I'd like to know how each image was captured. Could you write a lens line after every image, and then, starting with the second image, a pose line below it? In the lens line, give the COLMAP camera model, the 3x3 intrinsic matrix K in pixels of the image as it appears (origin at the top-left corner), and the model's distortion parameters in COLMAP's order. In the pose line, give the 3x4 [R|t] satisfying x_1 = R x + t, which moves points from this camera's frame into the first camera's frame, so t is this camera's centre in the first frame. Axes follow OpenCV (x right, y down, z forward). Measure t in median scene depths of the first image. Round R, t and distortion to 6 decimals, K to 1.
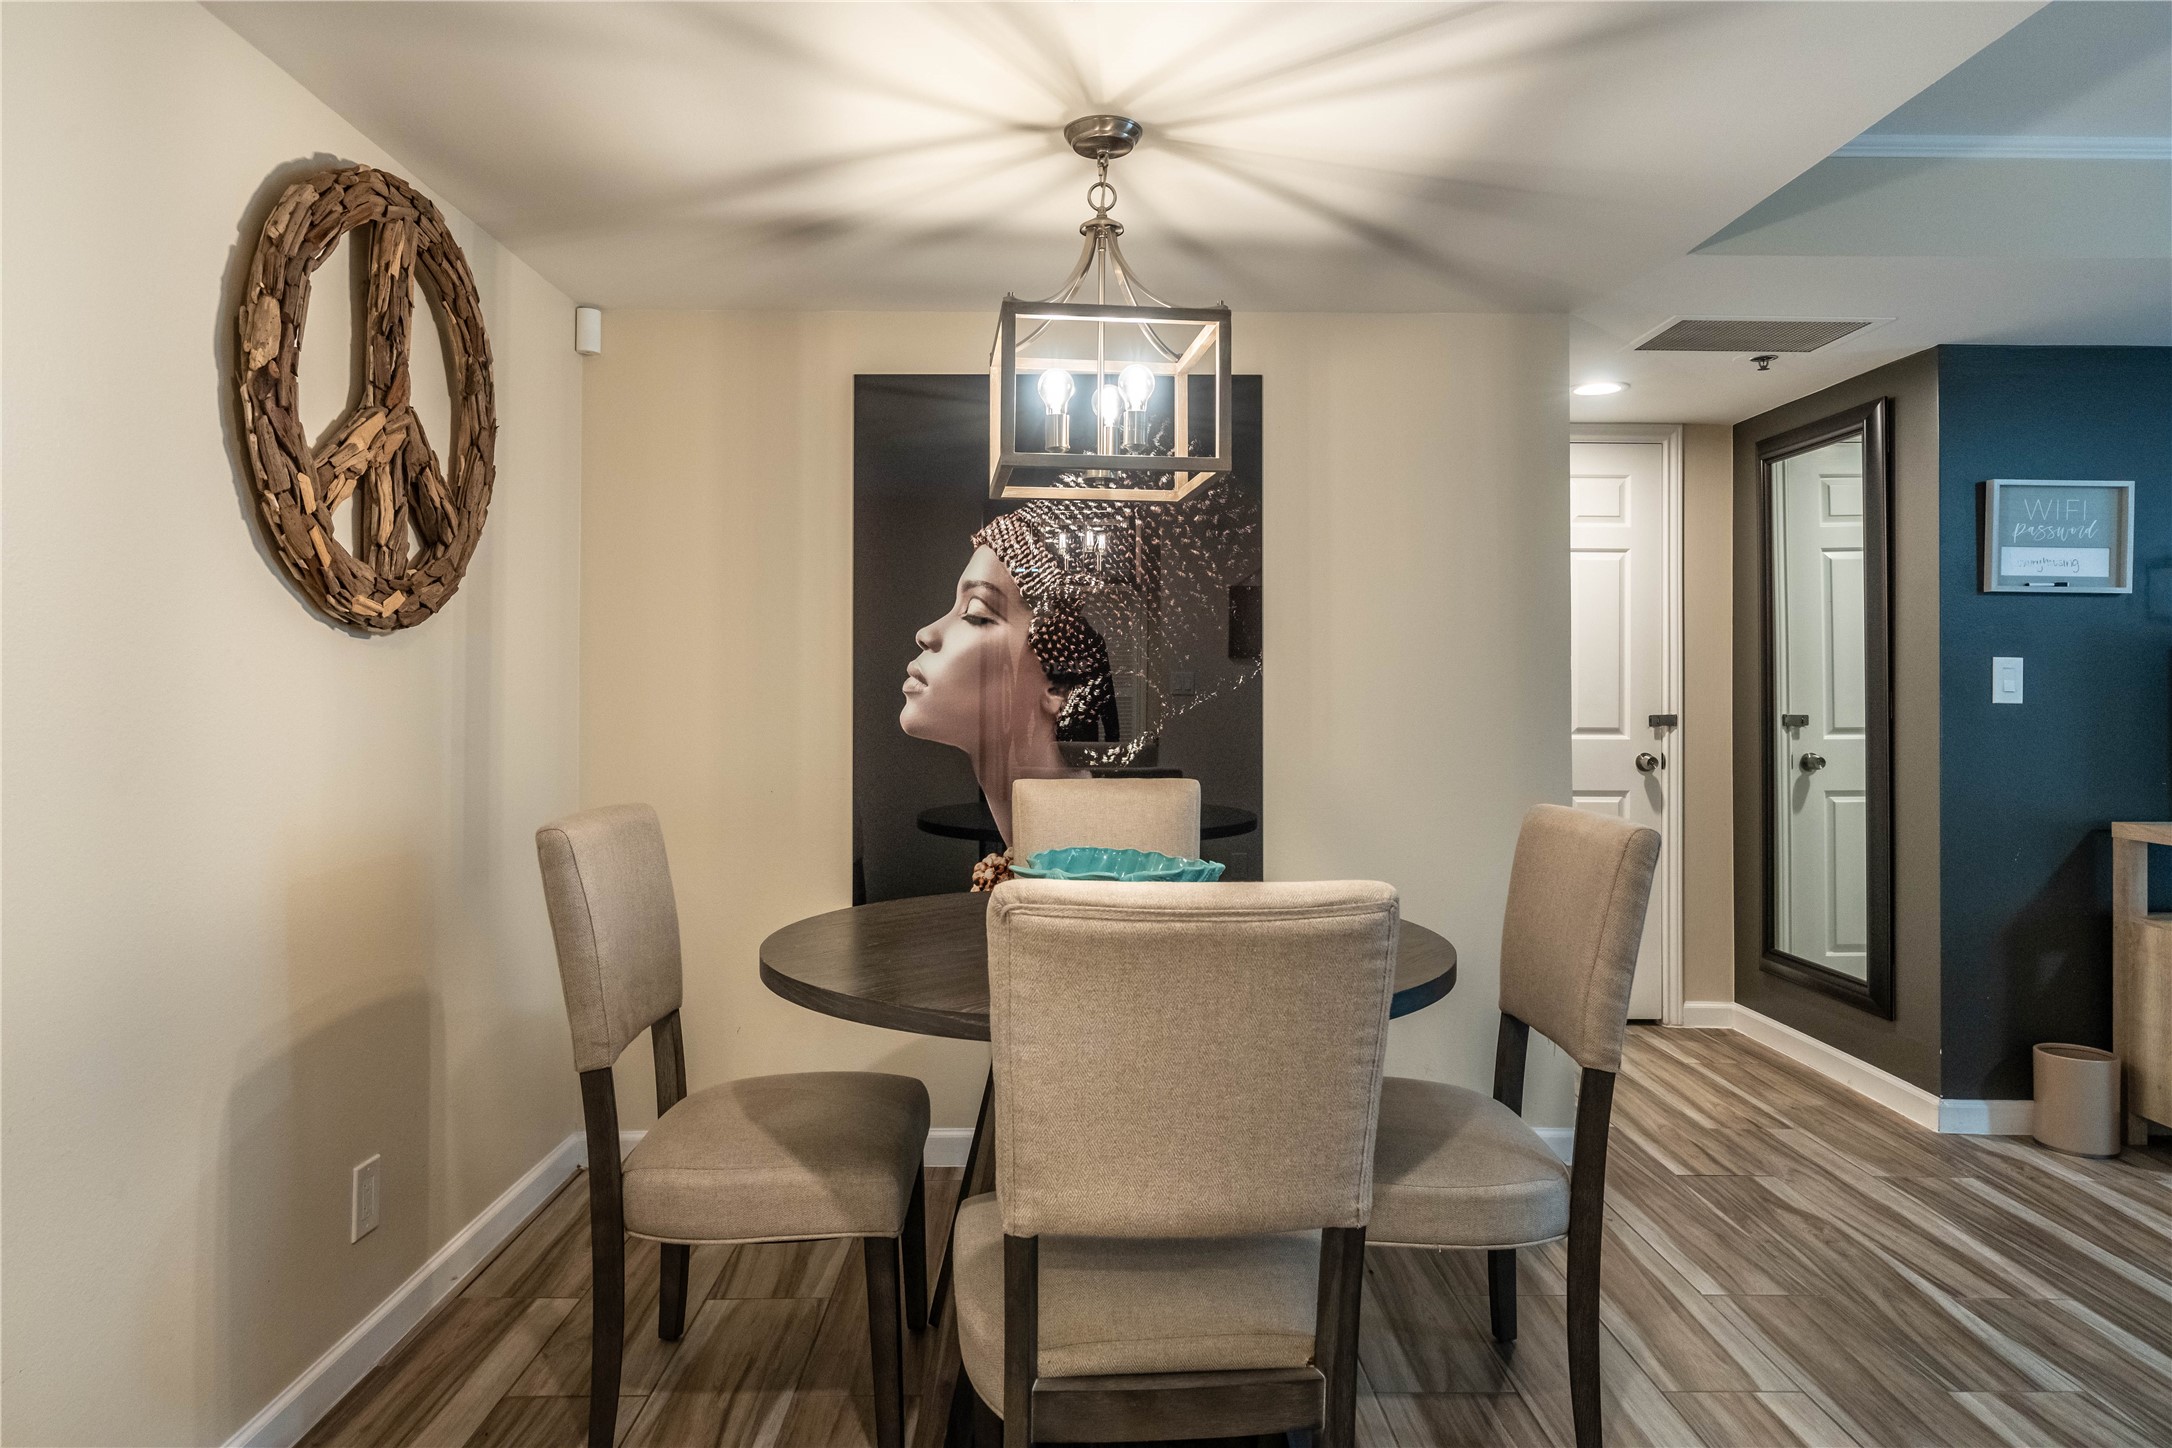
lens RADIAL K [[1315.8, 0, 1088.5], [0, 1315.8, 712.0], [0, 0, 1]] dist [-0.000481, -0.000086]
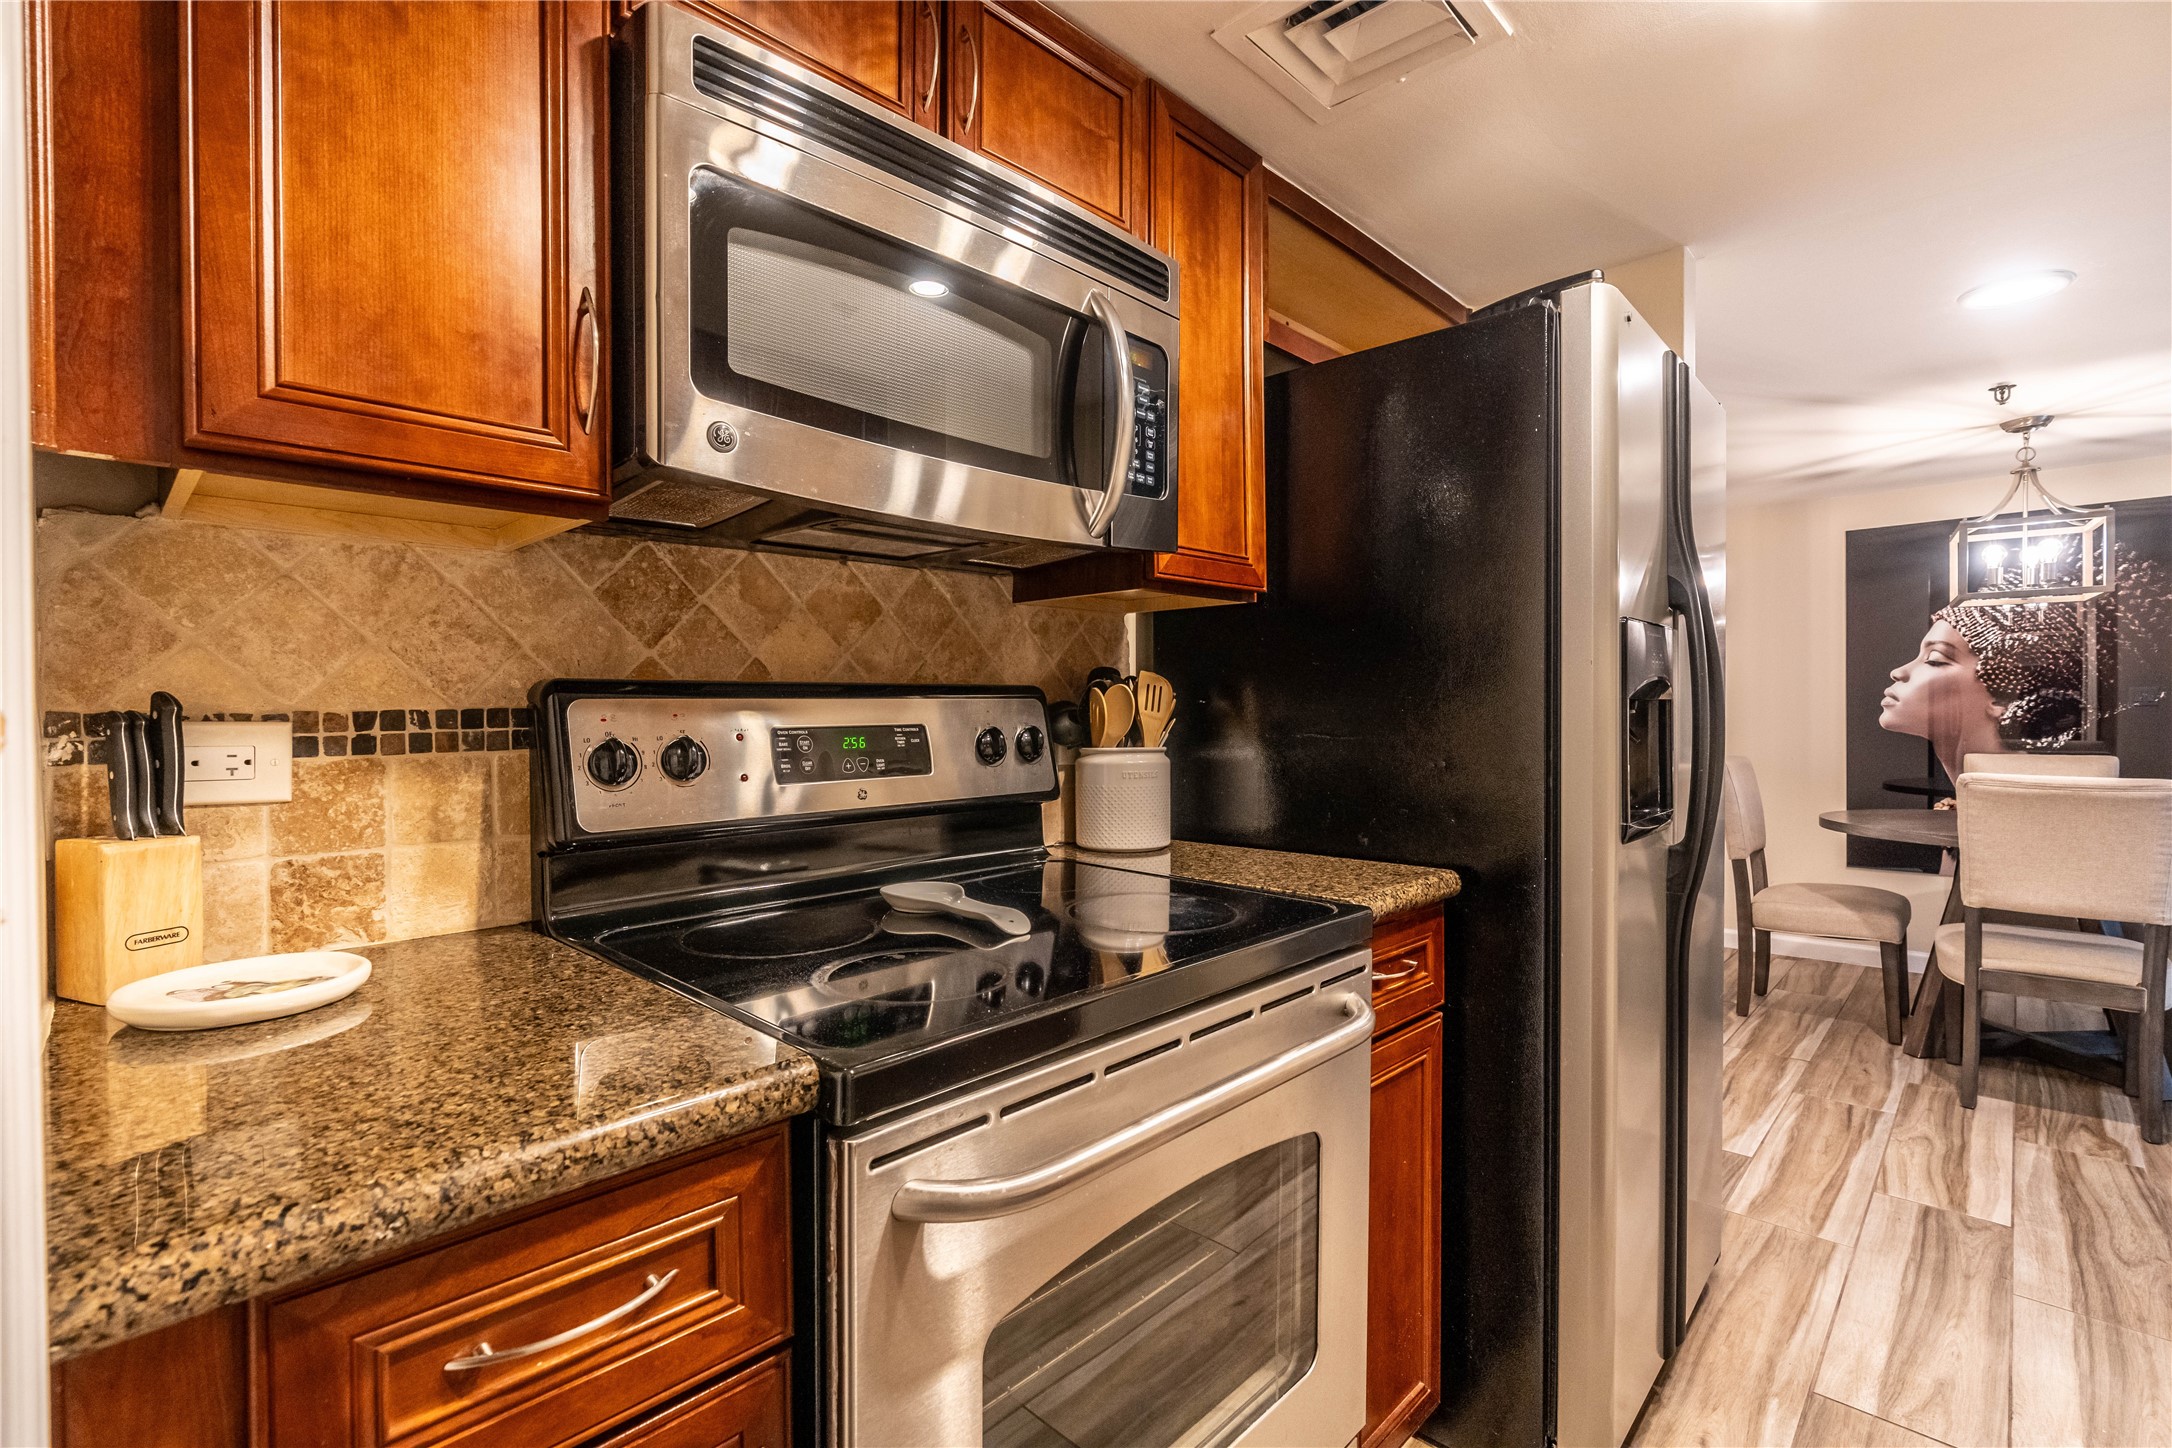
lens RADIAL K [[995.0, 0, 1085.3], [0, 995.0, 720.2], [0, 0, 1]] dist [0.003176, 0.000412]
pose [[0.714585, -0.001481, -0.699547, 0.033597], [-0.005794, 0.999951, -0.008036, 0.022154], [0.699525, 0.009796, 0.714541, -0.726276]]
